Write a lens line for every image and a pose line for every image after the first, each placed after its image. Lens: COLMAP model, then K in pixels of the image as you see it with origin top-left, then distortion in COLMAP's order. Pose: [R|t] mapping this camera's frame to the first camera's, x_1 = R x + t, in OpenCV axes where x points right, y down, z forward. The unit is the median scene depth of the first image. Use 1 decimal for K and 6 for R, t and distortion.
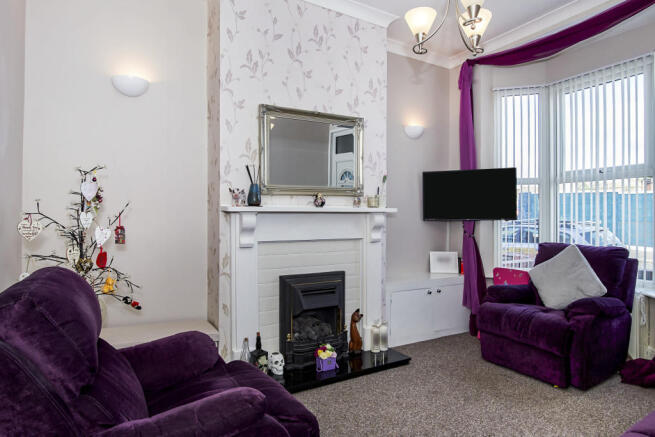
lens RADIAL K [[390.4, 0, 327.2], [0, 390.4, 216.0], [0, 0, 1]] dist [0.006727, 0.000392]
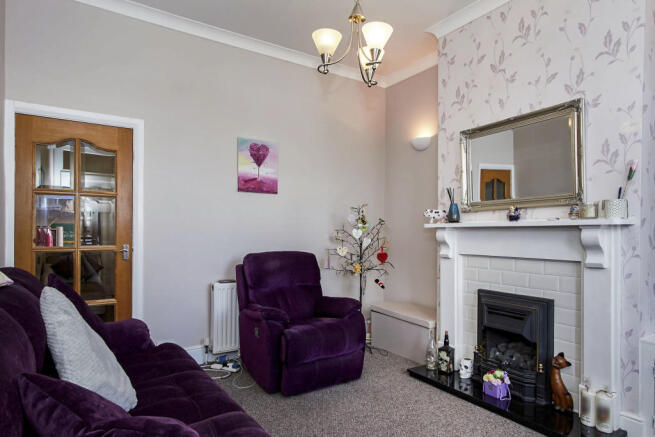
lens RADIAL K [[390.4, 0, 327.1], [0, 390.4, 224.3], [0, 0, 1]] dist [0.006727, 0.000392]
pose [[0.031714, -0.017021, -0.999352, 0.902724], [0.004862, 0.999846, -0.016875, -0.003272], [0.999485, -0.004323, 0.031792, 0.559745]]
